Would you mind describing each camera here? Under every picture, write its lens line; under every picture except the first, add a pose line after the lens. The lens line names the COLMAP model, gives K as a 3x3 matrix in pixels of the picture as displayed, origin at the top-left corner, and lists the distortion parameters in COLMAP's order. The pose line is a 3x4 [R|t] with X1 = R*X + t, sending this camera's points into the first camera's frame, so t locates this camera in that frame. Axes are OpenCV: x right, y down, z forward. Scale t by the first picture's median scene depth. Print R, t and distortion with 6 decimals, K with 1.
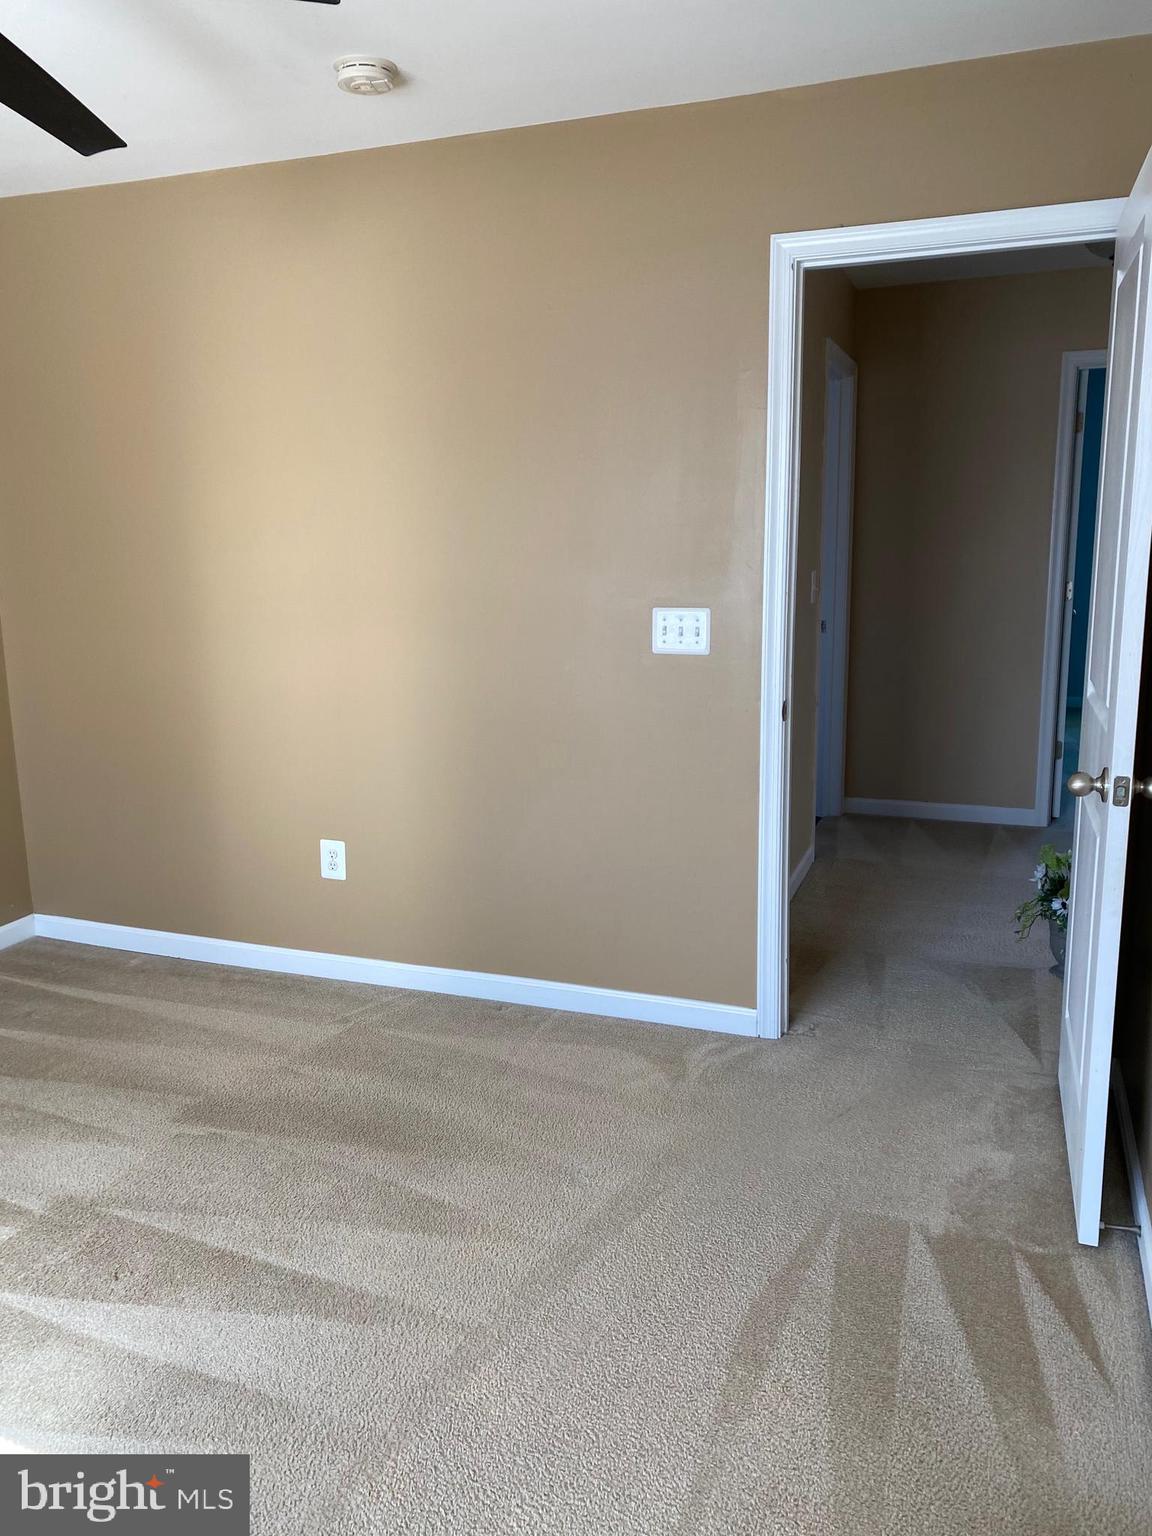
lens RADIAL K [[1164.5, 0, 576.5], [0, 1164.5, 765.0], [0, 0, 1]] dist [0.015876, -0.021288]
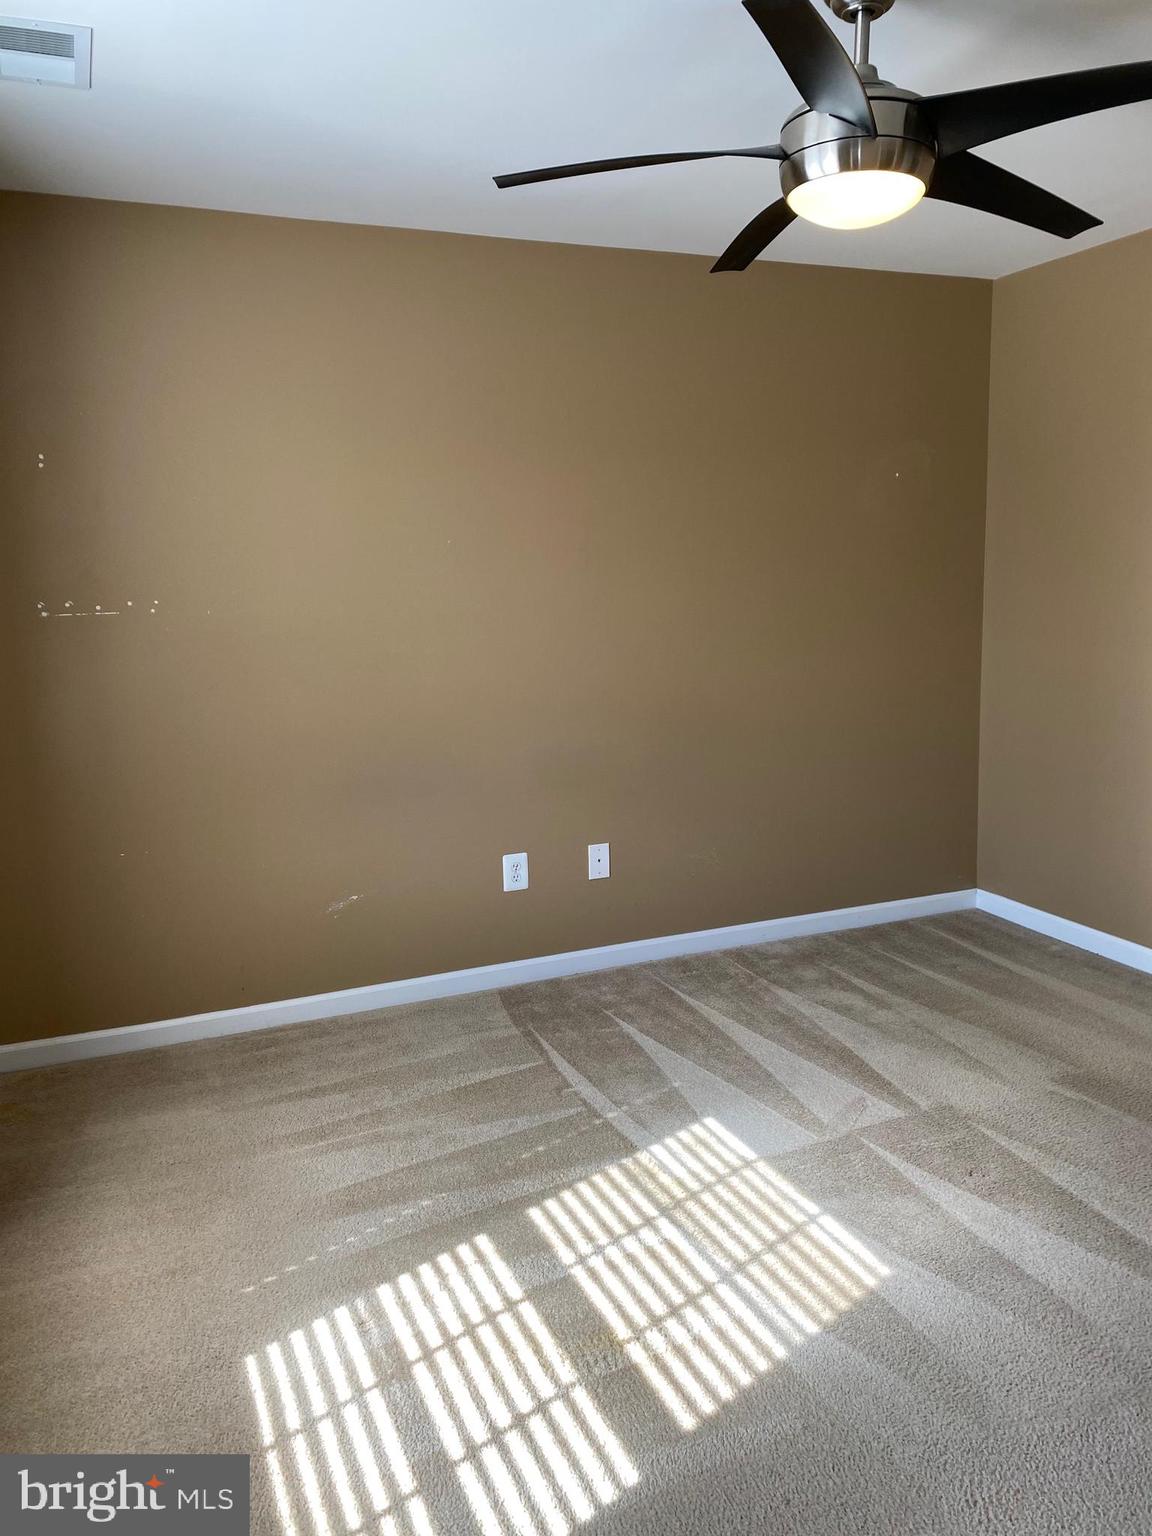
lens RADIAL K [[1164.5, 0, 581.9], [0, 1164.5, 765.1], [0, 0, 1]] dist [0.015876, -0.021288]
pose [[0.686248, 0.108331, -0.719255, 0.116477], [-0.120004, 0.992158, 0.034937, 0.022447], [0.717400, 0.062338, 0.693867, -0.112523]]
